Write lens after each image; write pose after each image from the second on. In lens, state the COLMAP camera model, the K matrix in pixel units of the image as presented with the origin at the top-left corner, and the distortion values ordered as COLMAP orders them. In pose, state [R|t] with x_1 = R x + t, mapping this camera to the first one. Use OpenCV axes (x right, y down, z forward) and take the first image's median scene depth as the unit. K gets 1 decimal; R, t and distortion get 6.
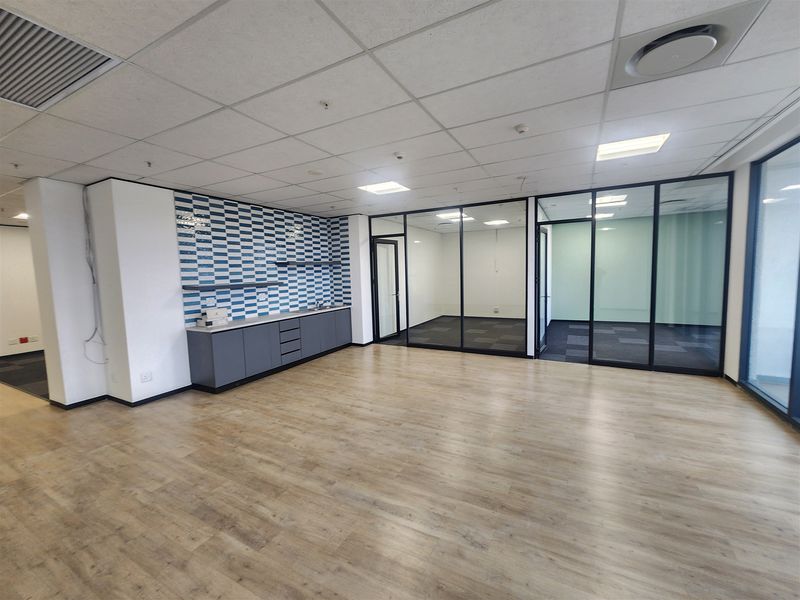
lens RADIAL K [[329.3, 0, 391.6], [0, 329.3, 299.9], [0, 0, 1]] dist [-0.001822, -0.000802]
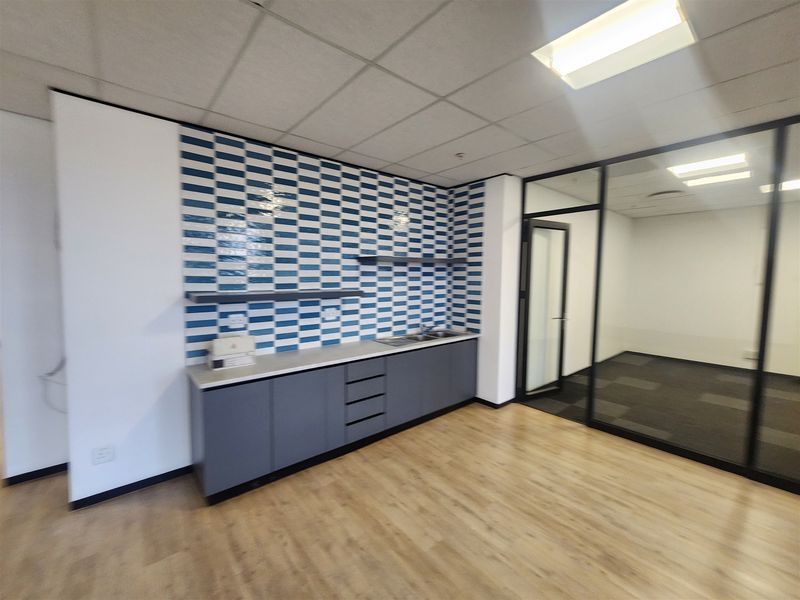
lens RADIAL K [[329.3, 0, 391.6], [0, 329.3, 299.9], [0, 0, 1]] dist [-0.001822, -0.000802]
pose [[0.933595, 0.063987, -0.352570, -0.076867], [-0.064993, 0.997845, 0.008996, -0.044855], [0.352386, 0.014515, 0.935742, 0.456067]]
